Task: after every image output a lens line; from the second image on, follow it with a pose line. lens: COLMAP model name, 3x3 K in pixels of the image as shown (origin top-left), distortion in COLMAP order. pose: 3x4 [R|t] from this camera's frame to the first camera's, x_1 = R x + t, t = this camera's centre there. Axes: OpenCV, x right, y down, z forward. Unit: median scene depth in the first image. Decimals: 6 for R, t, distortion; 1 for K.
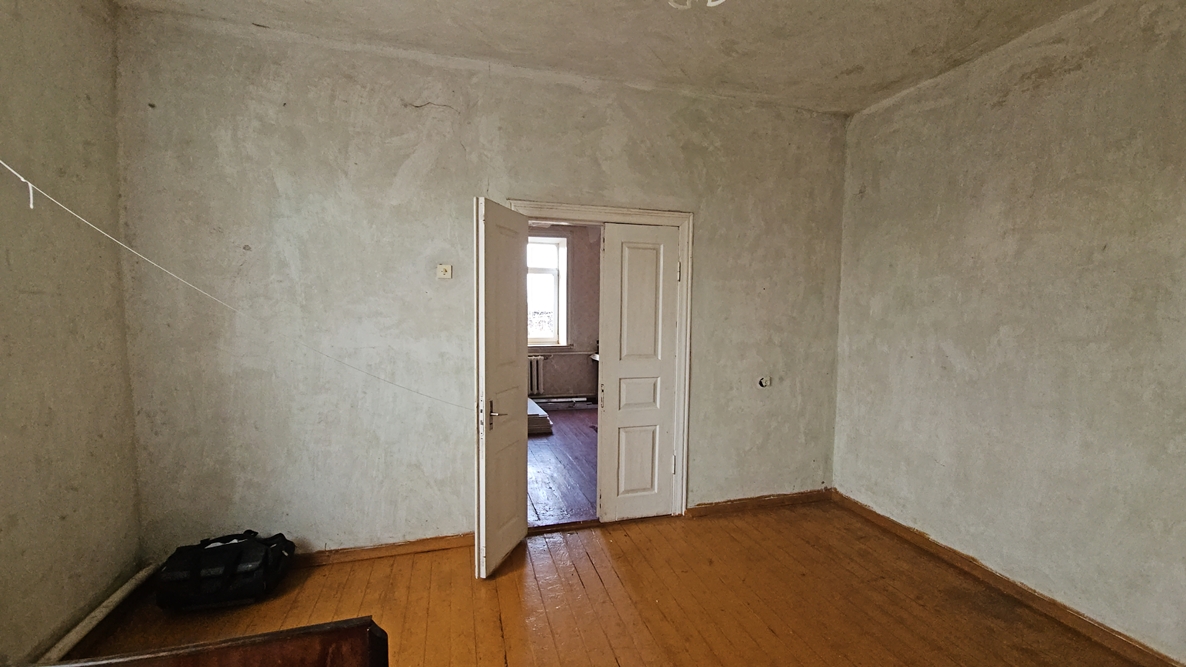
lens RADIAL K [[479.6, 0, 595.3], [0, 479.6, 334.4], [0, 0, 1]] dist [0.006437, -0.003958]
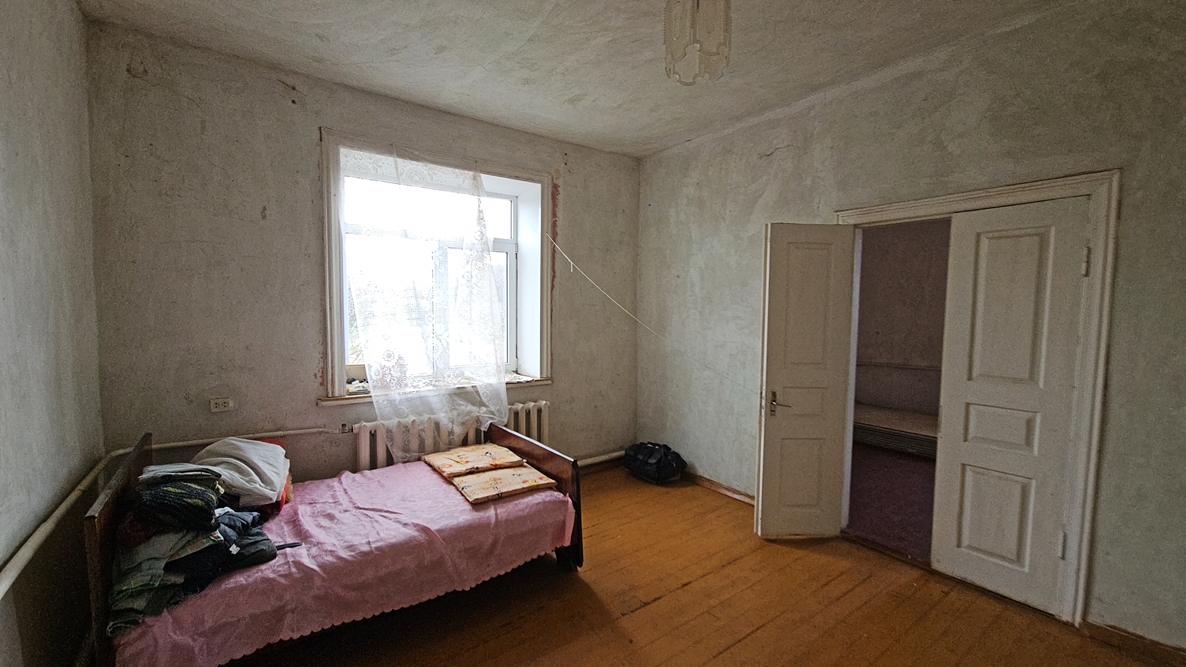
lens RADIAL K [[479.6, 0, 593.3], [0, 479.6, 333.1], [0, 0, 1]] dist [0.006437, -0.003958]
pose [[0.344023, 0.043355, -0.937960, 0.674324], [-0.060510, 0.997881, 0.023931, -0.006677], [0.937009, 0.048523, 0.345918, 0.147642]]
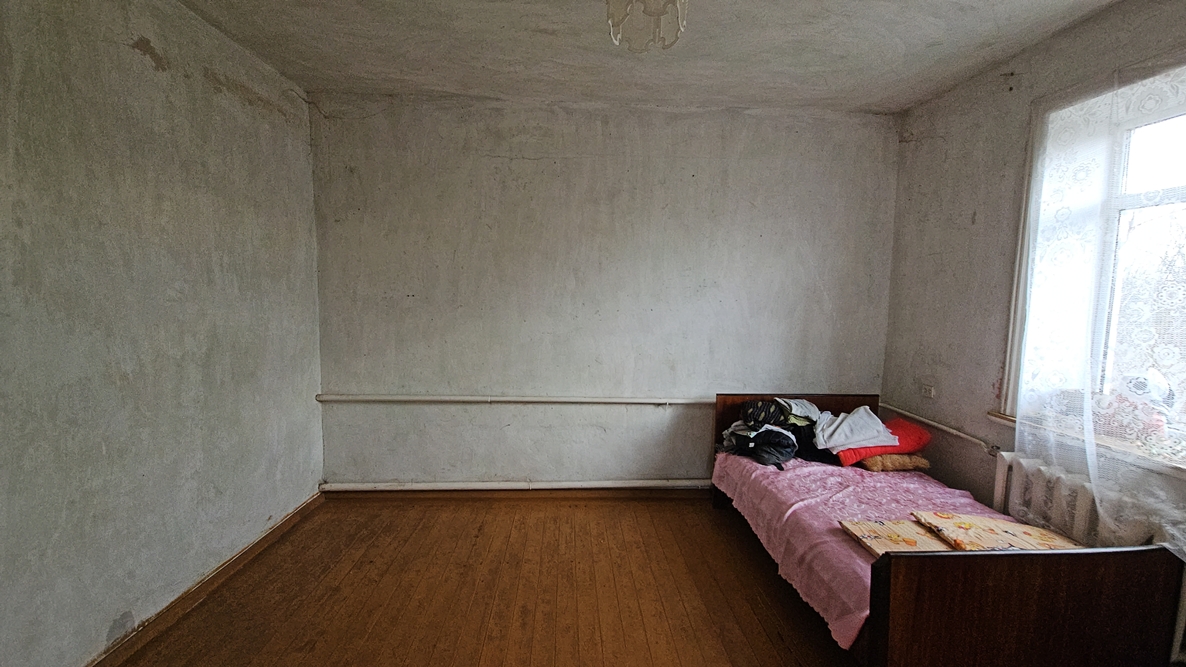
lens RADIAL K [[479.6, 0, 586.7], [0, 479.6, 337.4], [0, 0, 1]] dist [0.006437, -0.003958]
pose [[-0.969325, -0.044870, 0.241653, 0.024817], [-0.008198, 0.988550, 0.150670, -0.087306], [-0.245646, 0.144067, -0.958594, 1.079057]]
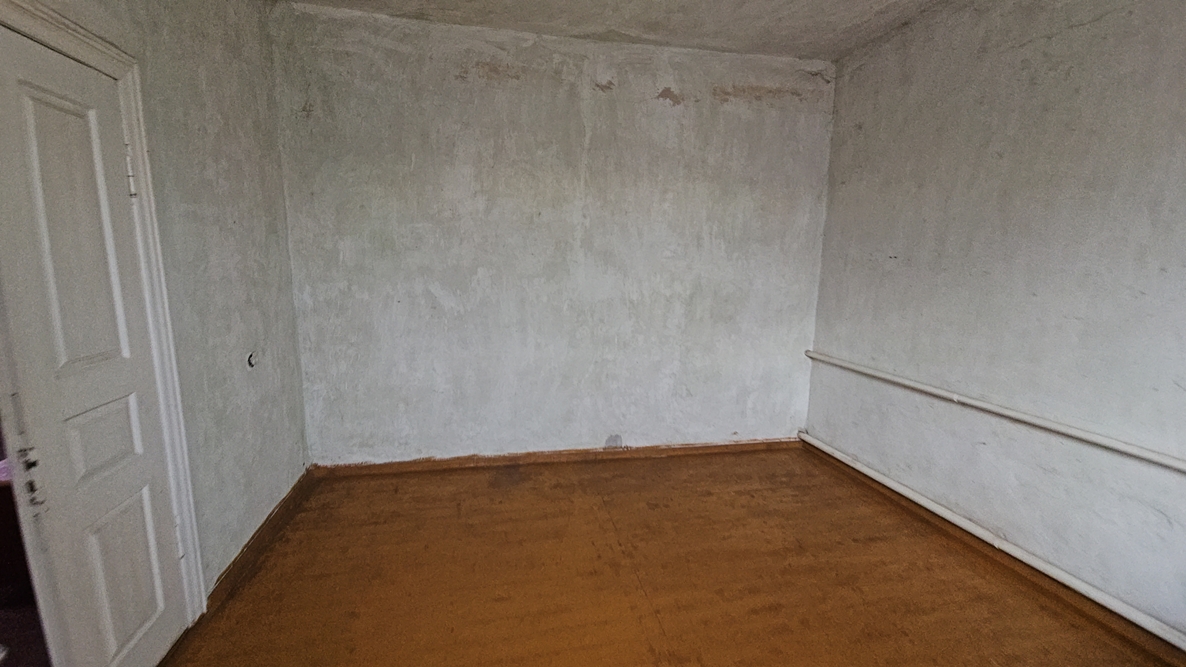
lens RADIAL K [[479.6, 0, 590.5], [0, 479.6, 333.9], [0, 0, 1]] dist [0.006437, -0.003958]
pose [[0.060481, -0.162848, 0.984796, -0.370528], [0.043309, 0.986101, 0.160404, -0.034685], [-0.997229, 0.032949, 0.066693, 0.585794]]
